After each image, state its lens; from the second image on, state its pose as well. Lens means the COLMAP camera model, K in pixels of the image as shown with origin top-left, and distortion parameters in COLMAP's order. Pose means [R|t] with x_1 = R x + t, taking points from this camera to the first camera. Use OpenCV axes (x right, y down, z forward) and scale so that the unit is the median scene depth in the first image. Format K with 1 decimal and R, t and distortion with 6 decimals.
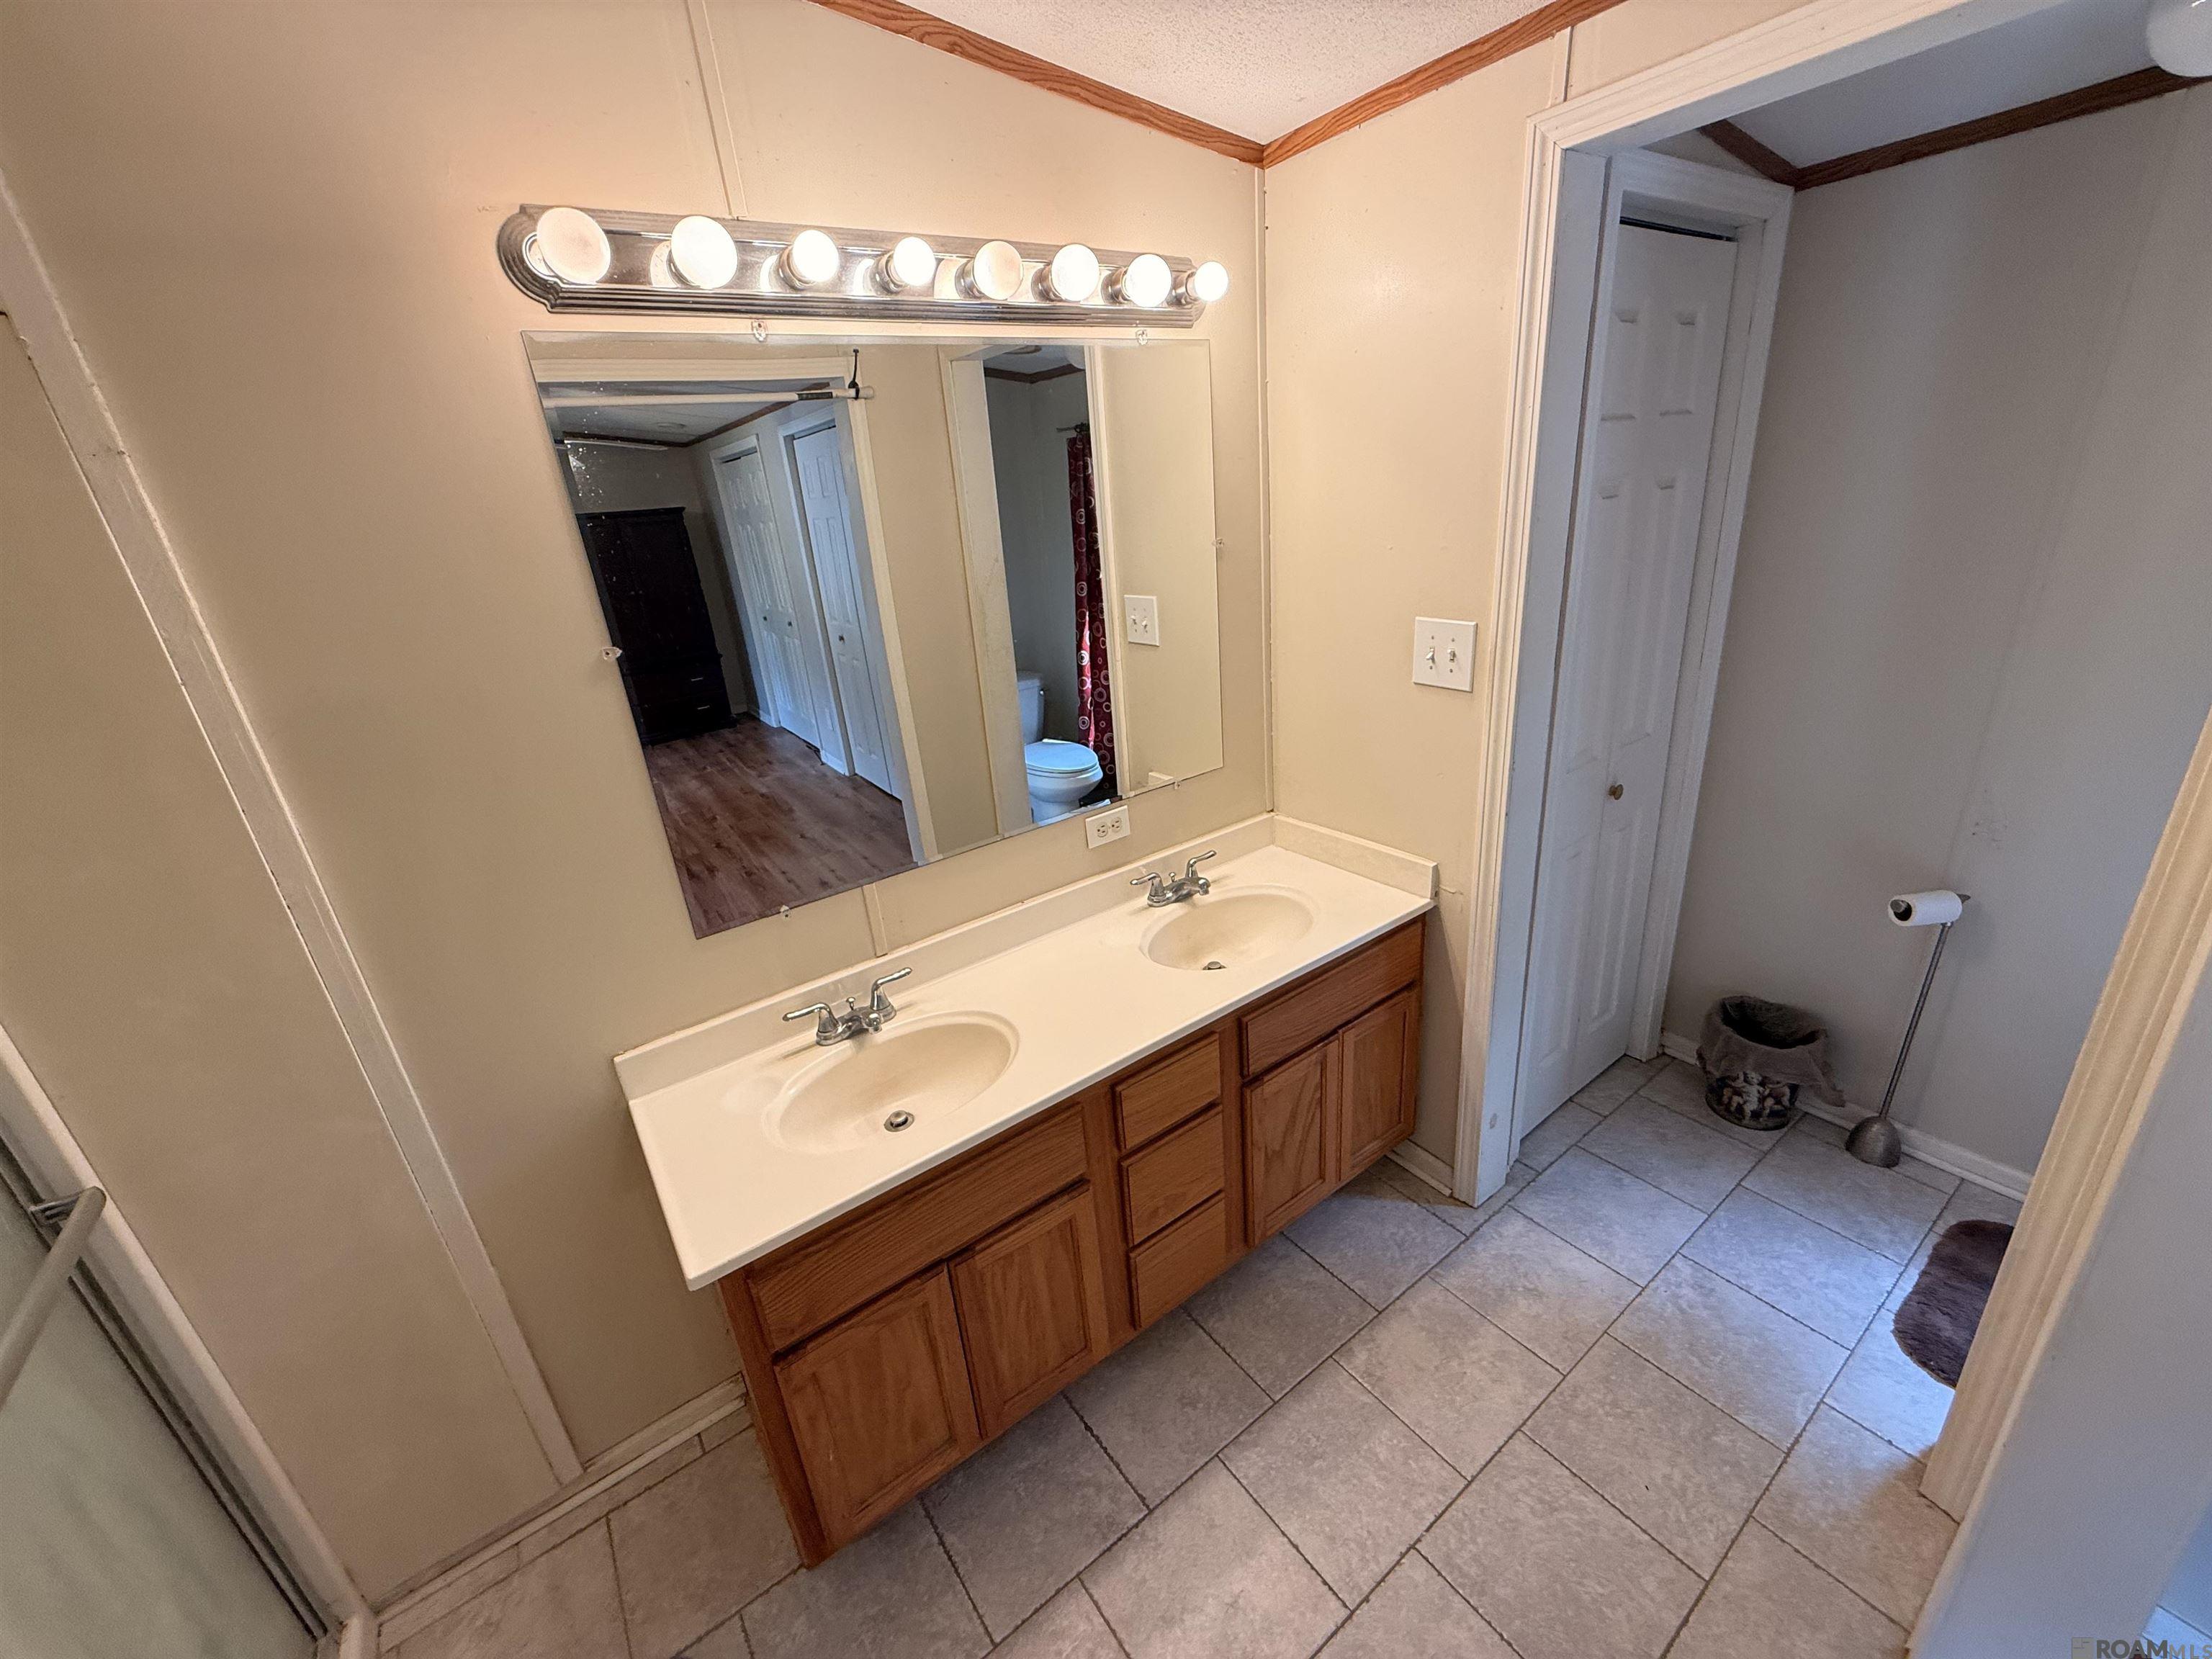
lens RADIAL K [[881.7, 0, 1098.6], [0, 881.7, 828.3], [0, 0, 1]] dist [0.000323, -0.000121]
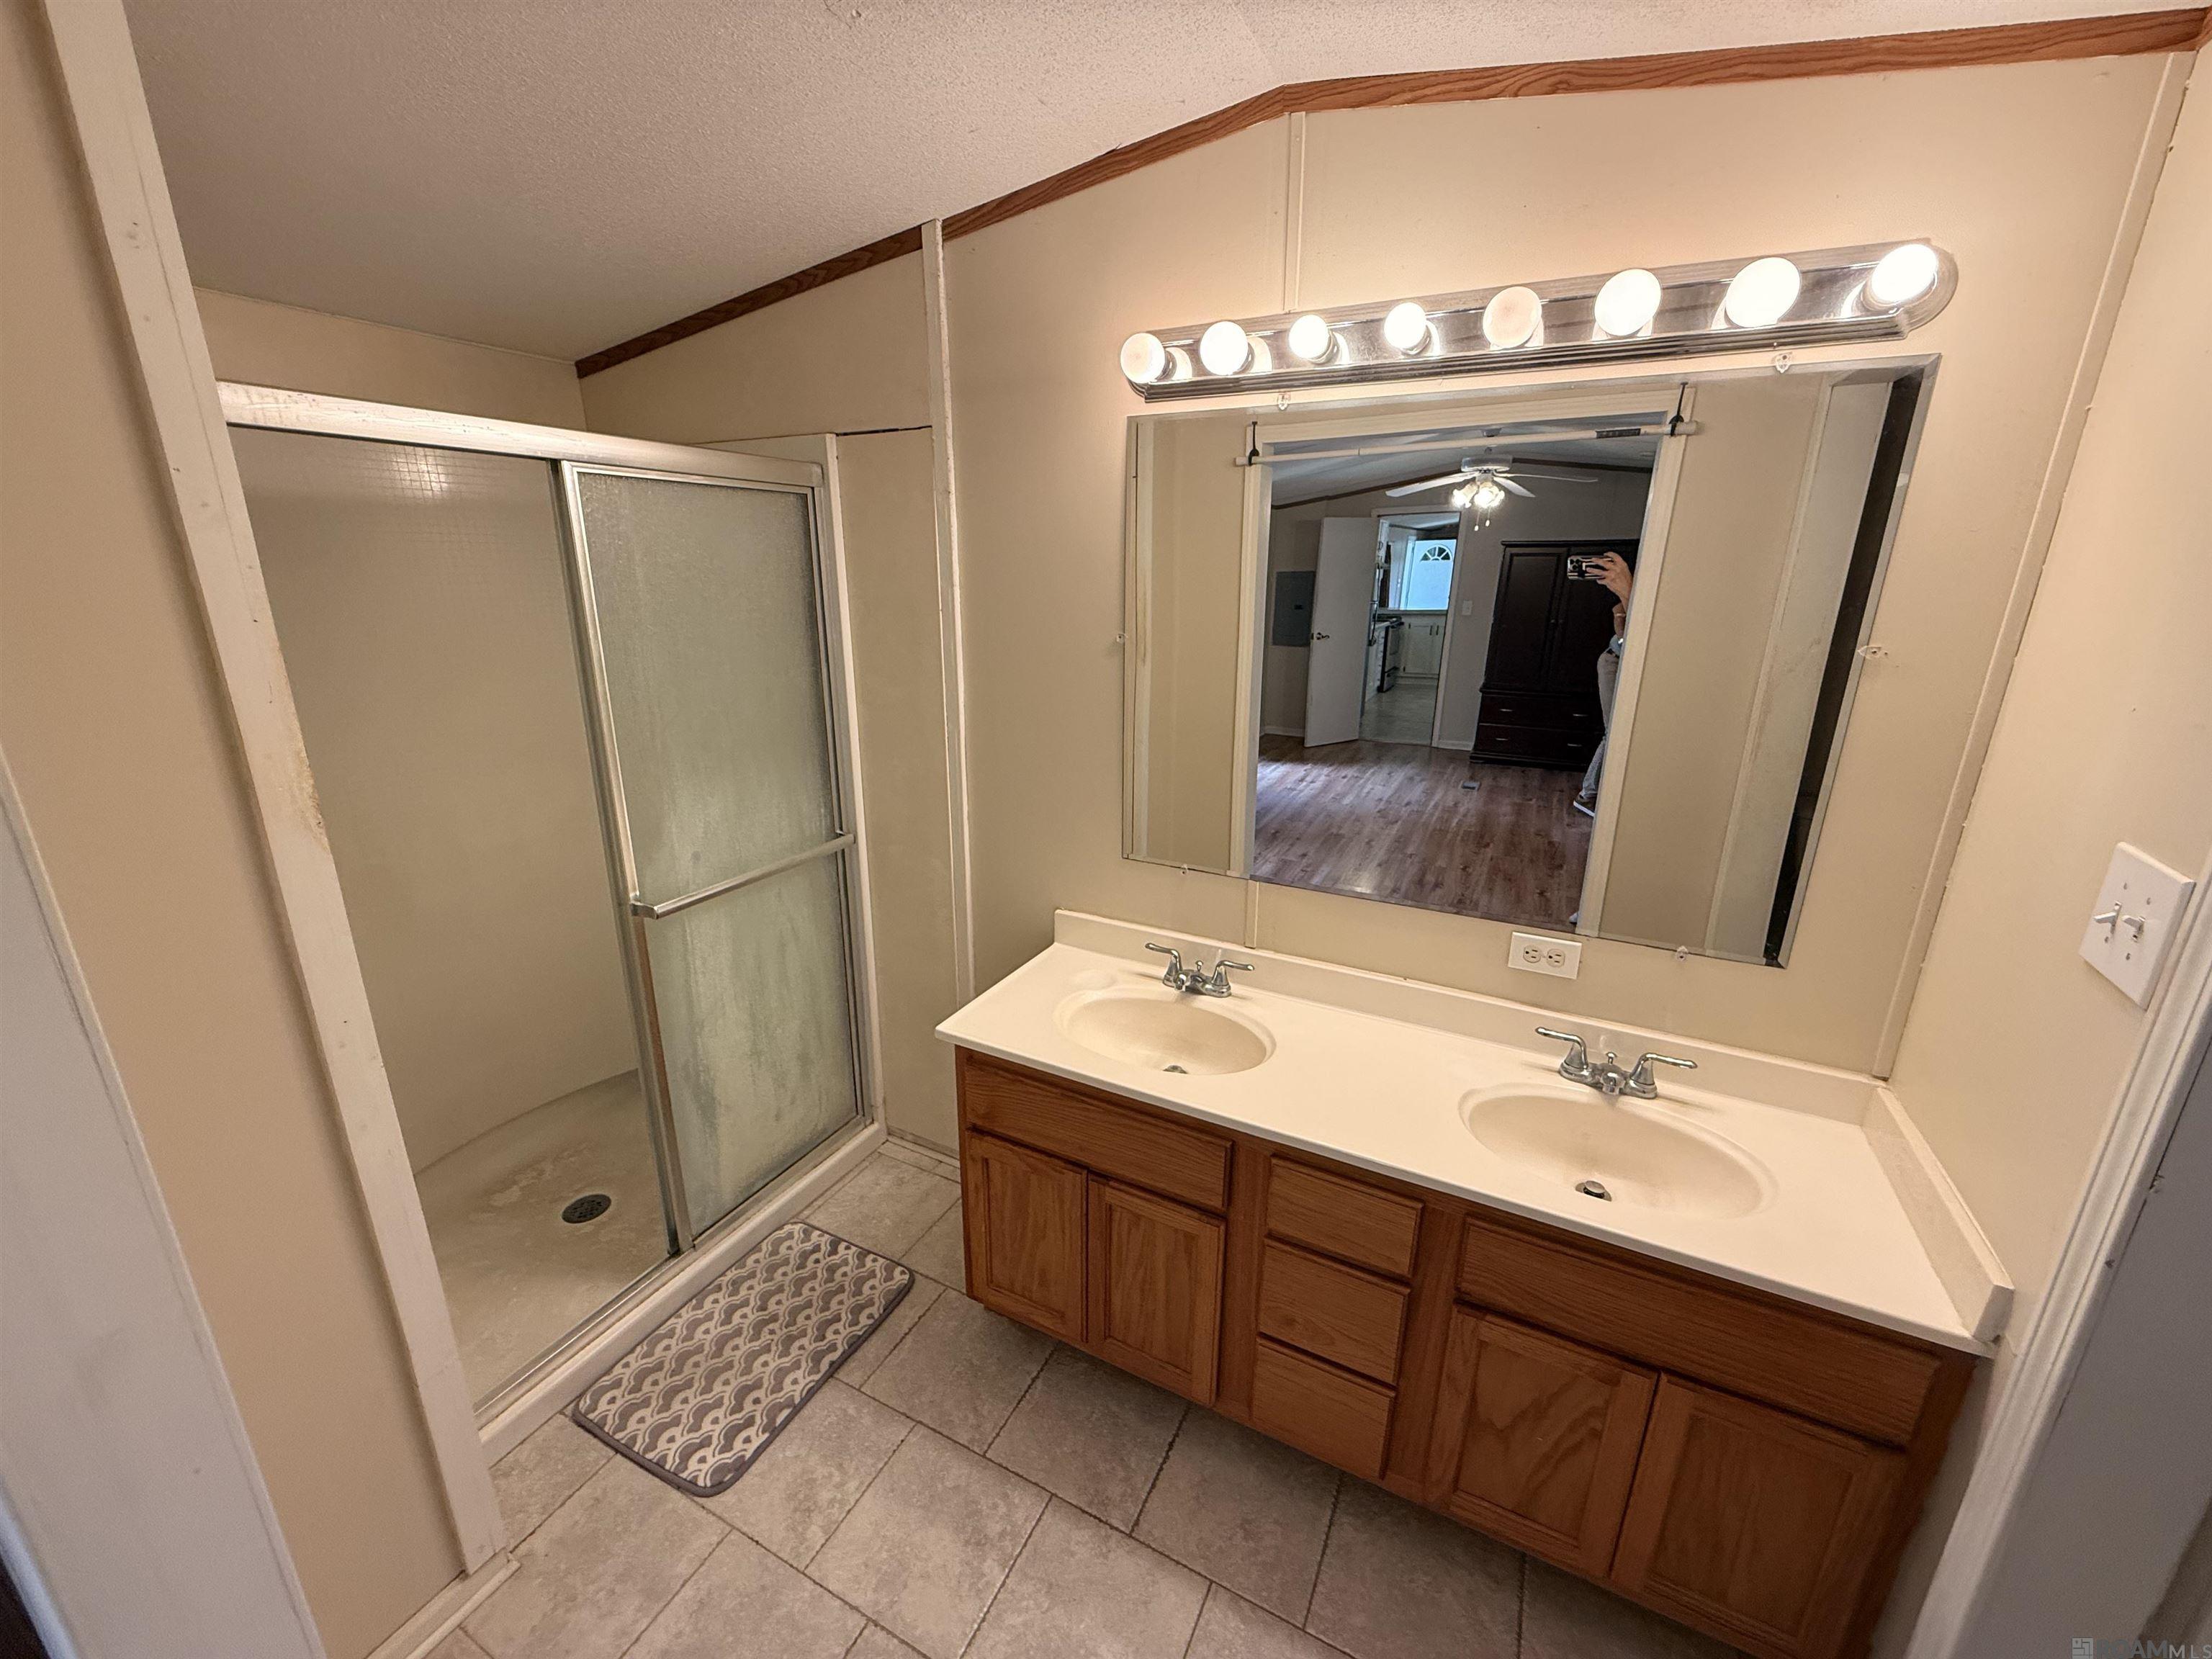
lens RADIAL K [[881.7, 0, 1098.6], [0, 881.7, 828.3], [0, 0, 1]] dist [0.000323, -0.000121]
pose [[0.448622, 0.338960, -0.826949, 0.570923], [-0.364772, 0.914154, 0.176815, -0.127306], [0.815892, 0.222325, 0.533753, 0.234232]]
